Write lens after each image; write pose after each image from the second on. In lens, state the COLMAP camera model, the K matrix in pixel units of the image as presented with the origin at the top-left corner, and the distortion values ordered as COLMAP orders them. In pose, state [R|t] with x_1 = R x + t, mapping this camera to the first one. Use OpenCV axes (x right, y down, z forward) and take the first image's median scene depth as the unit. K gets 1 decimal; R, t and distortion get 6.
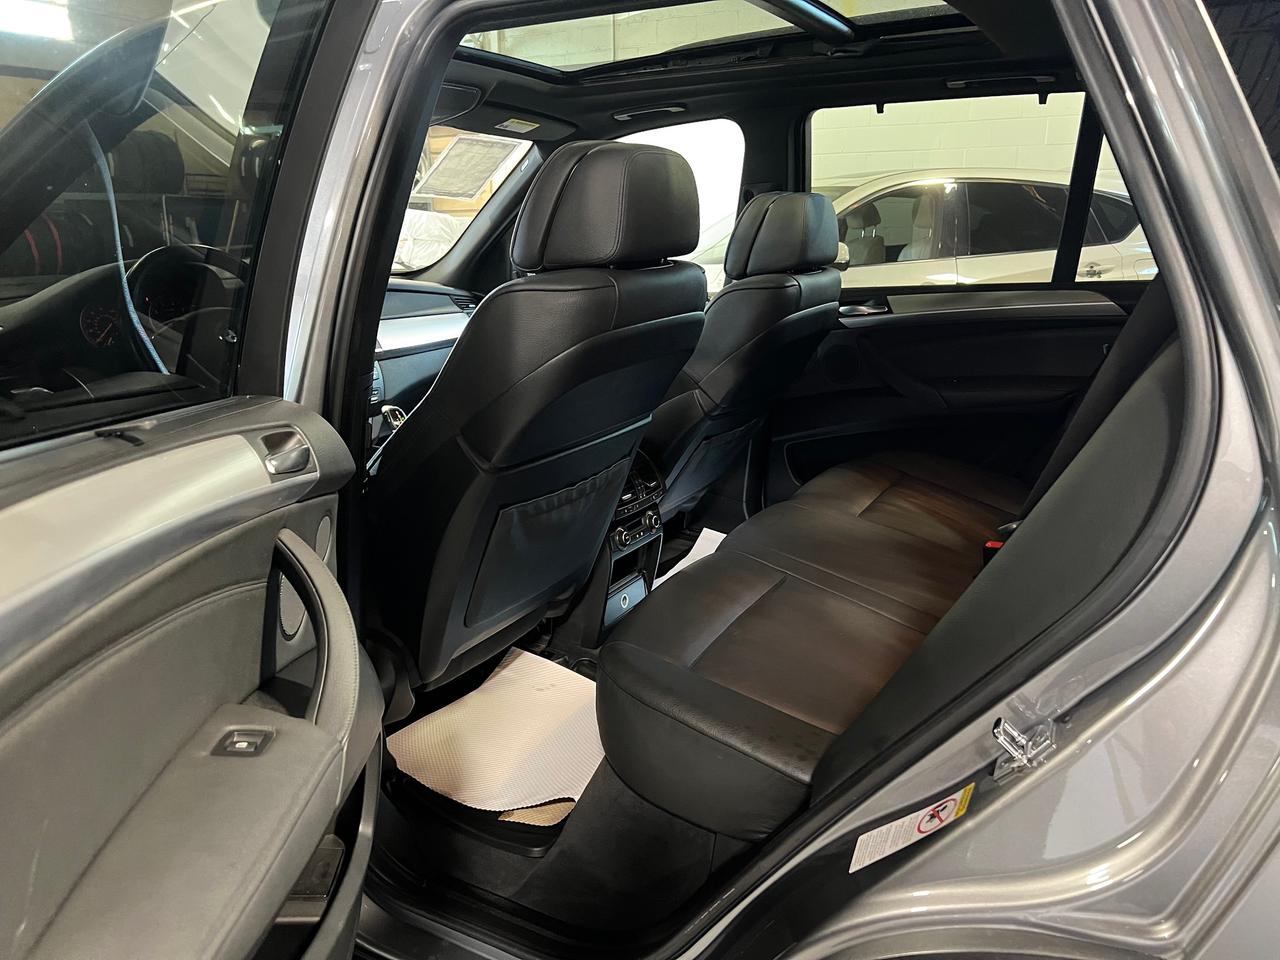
lens RADIAL K [[971.7, 0, 634.3], [0, 971.7, 484.2], [0, 0, 1]] dist [0.094001, -0.212228]
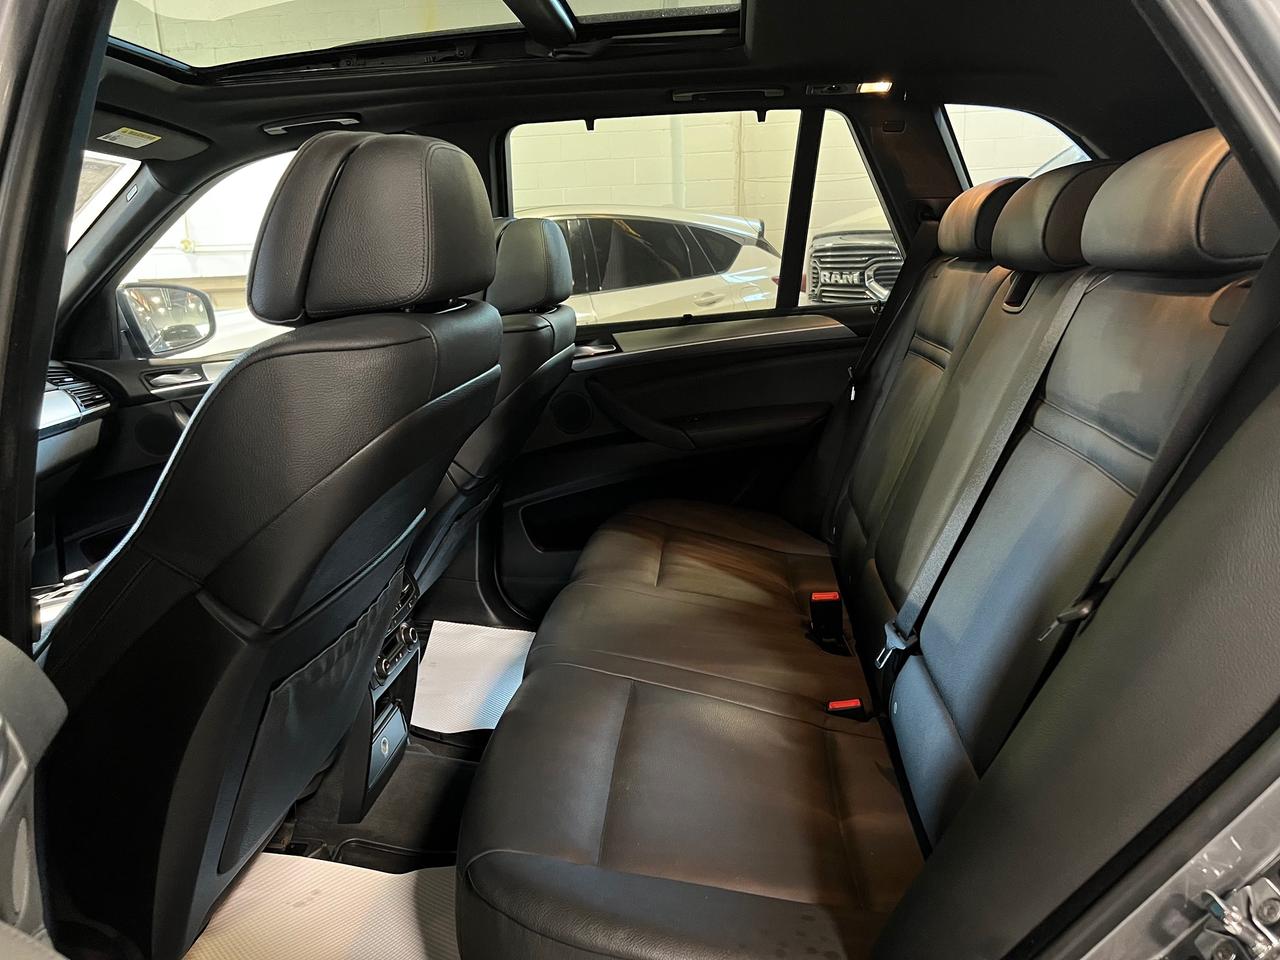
lens RADIAL K [[955.8, 0, 640.0], [0, 955.8, 480.0], [0, 0, 1]] dist [0.068937, -0.095091]
pose [[0.905386, -0.125274, 0.405689, -0.110321], [0.143316, 0.989574, -0.014268, -0.047248], [-0.399672, 0.071059, 0.913900, 0.214739]]
